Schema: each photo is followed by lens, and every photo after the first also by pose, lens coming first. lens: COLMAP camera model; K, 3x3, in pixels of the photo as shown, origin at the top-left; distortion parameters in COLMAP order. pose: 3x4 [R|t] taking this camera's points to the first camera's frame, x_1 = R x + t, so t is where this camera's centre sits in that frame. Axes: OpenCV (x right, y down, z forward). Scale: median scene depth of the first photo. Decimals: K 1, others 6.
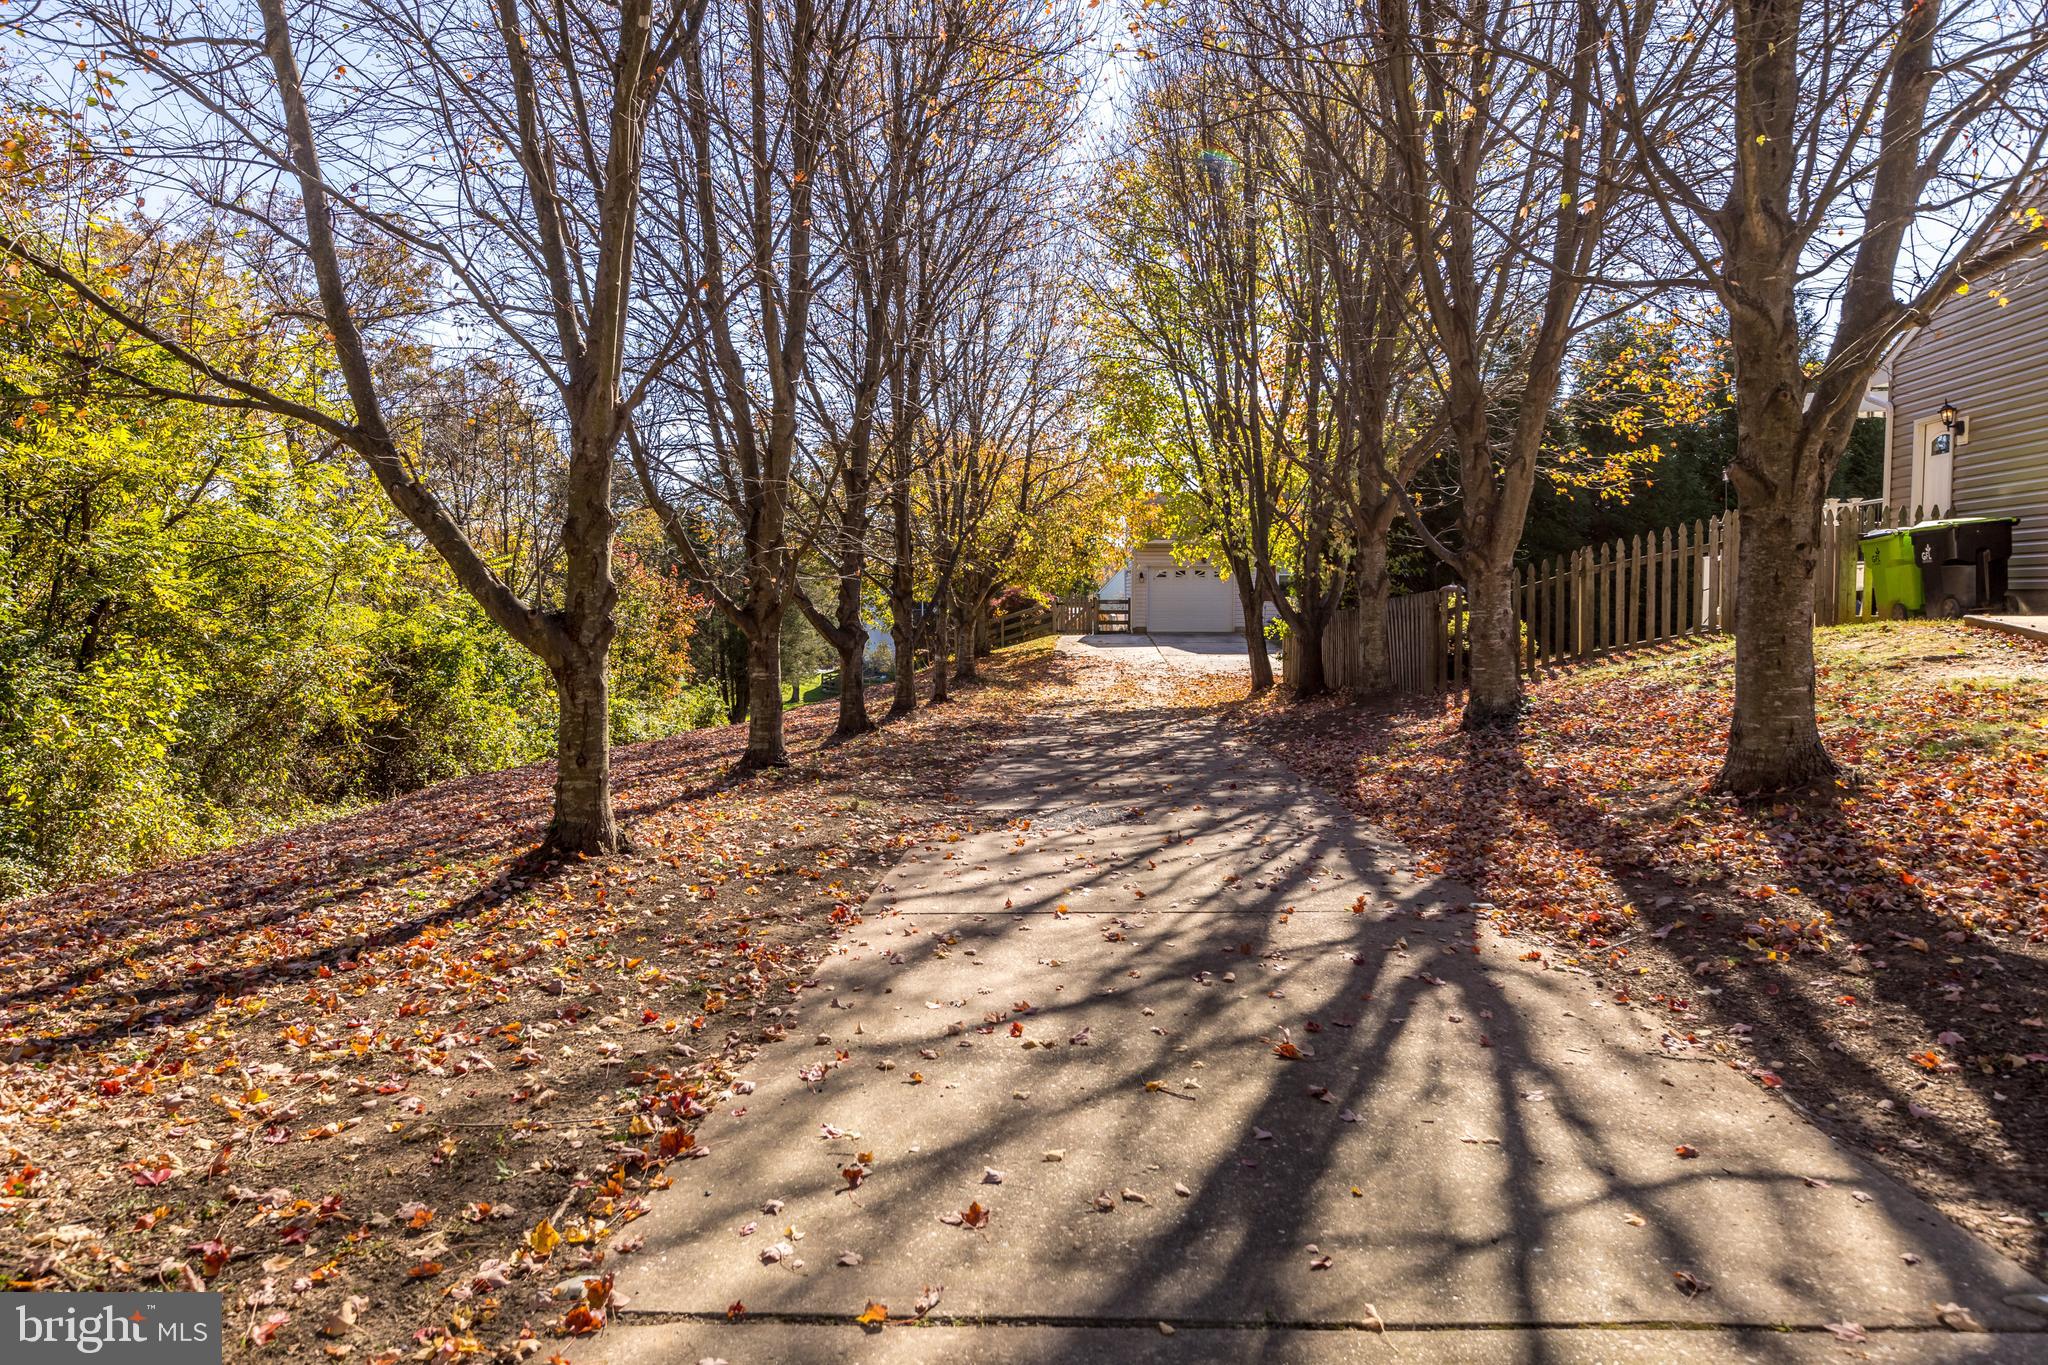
lens RADIAL K [[1416.1, 0, 1024.1], [0, 1416.1, 682.1], [0, 0, 1]] dist [0.000022, 0.000000]
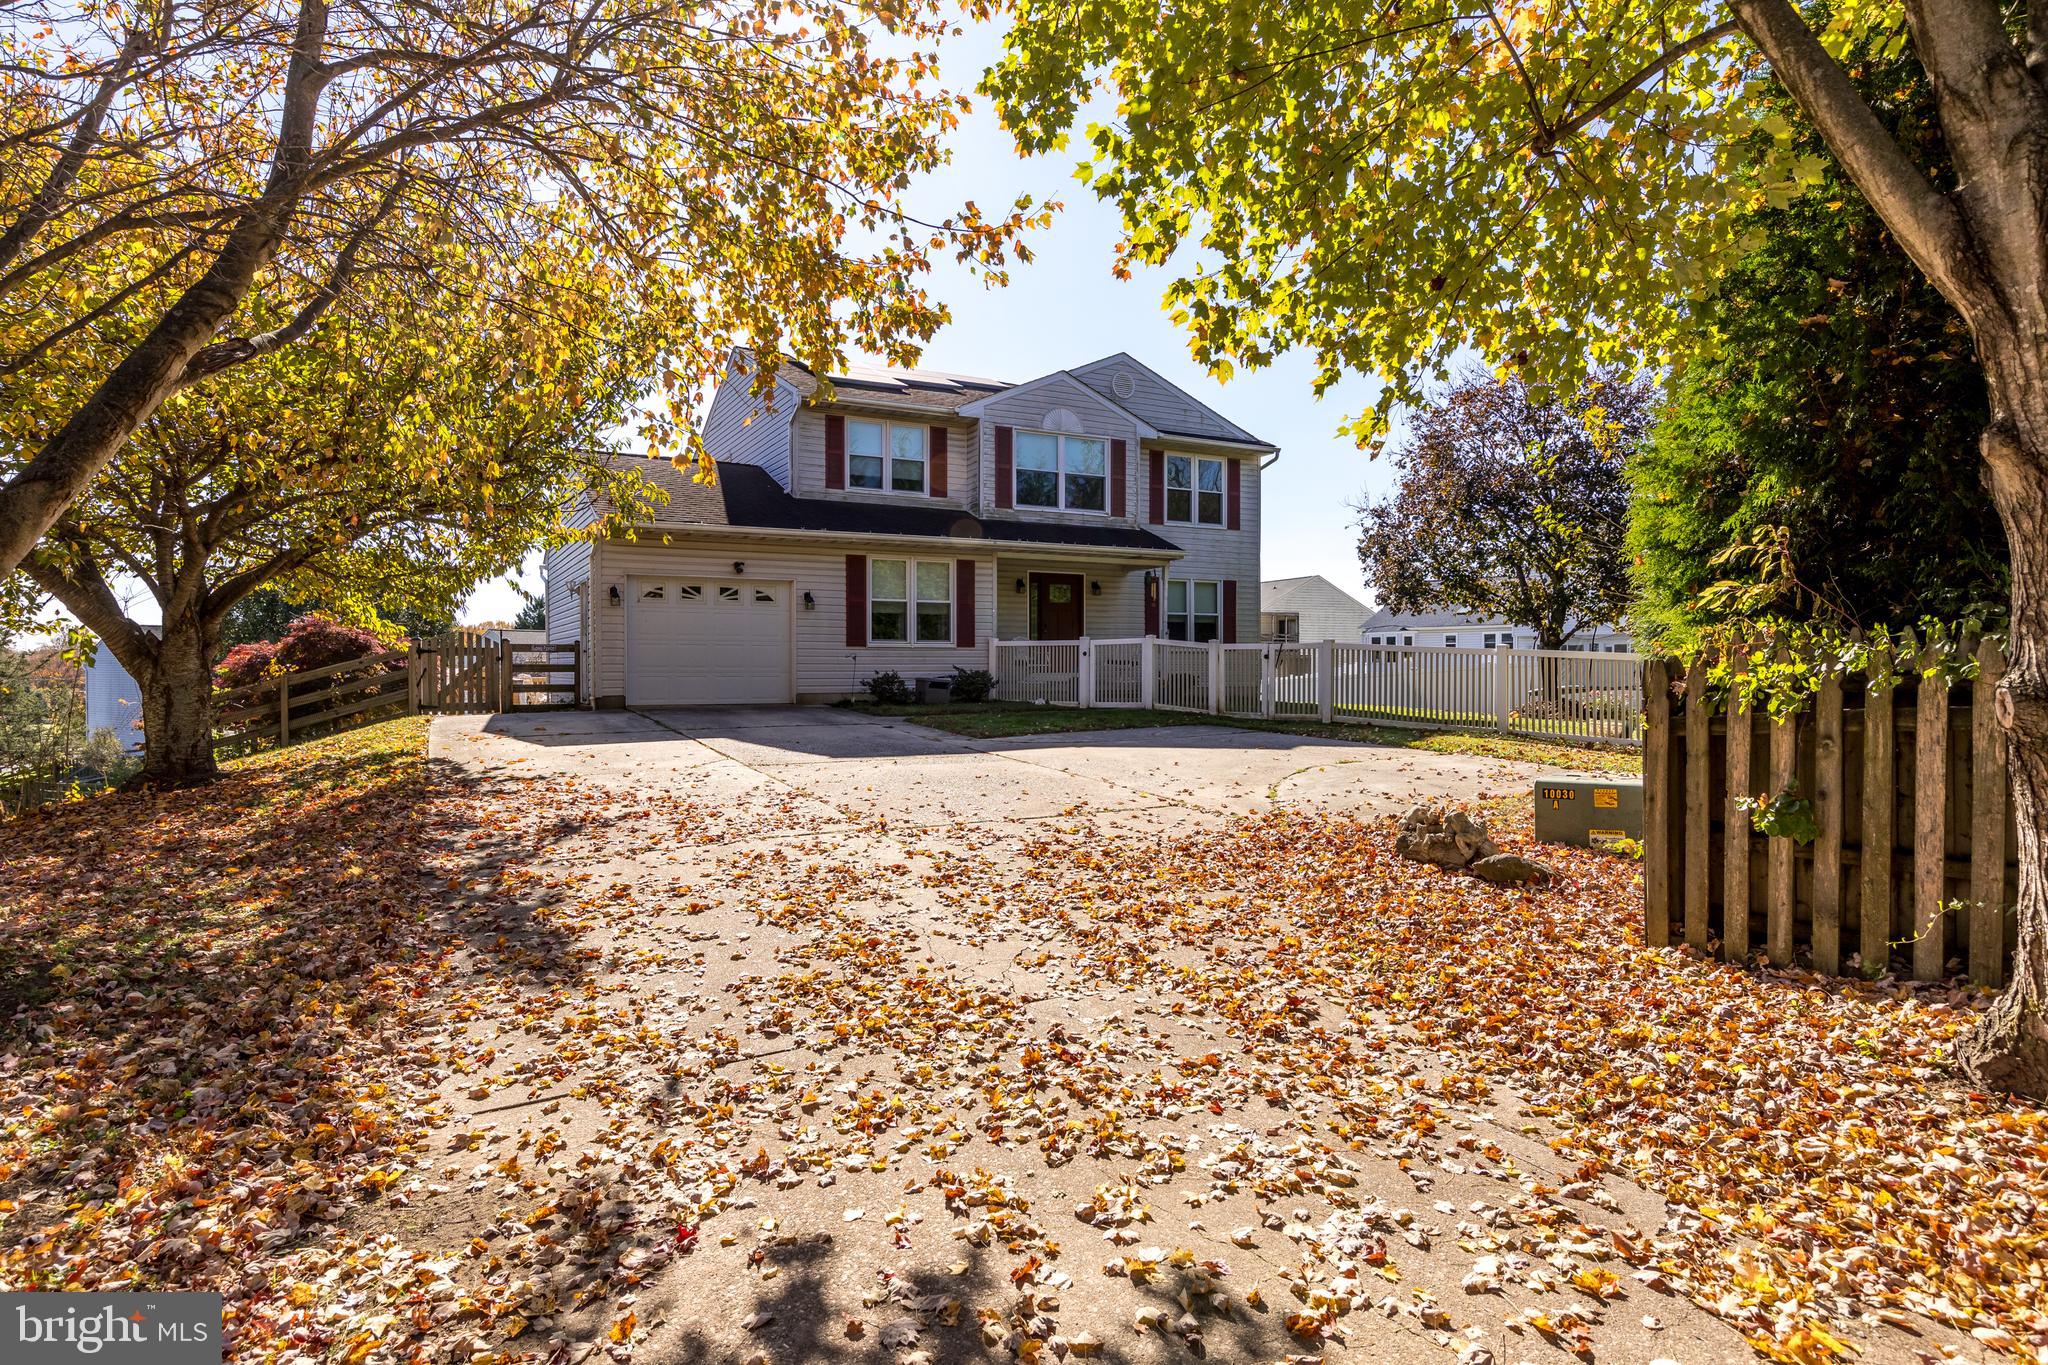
lens RADIAL K [[1118.1, 0, 1024.6], [0, 1118.1, 684.8], [0, 0, 1]] dist [0.000311, 0.000015]
pose [[0.858502, -0.004312, 0.512793, 0.005185], [0.029575, 0.998717, -0.041116, -0.022045], [-0.511957, 0.050464, 0.857527, 0.572085]]
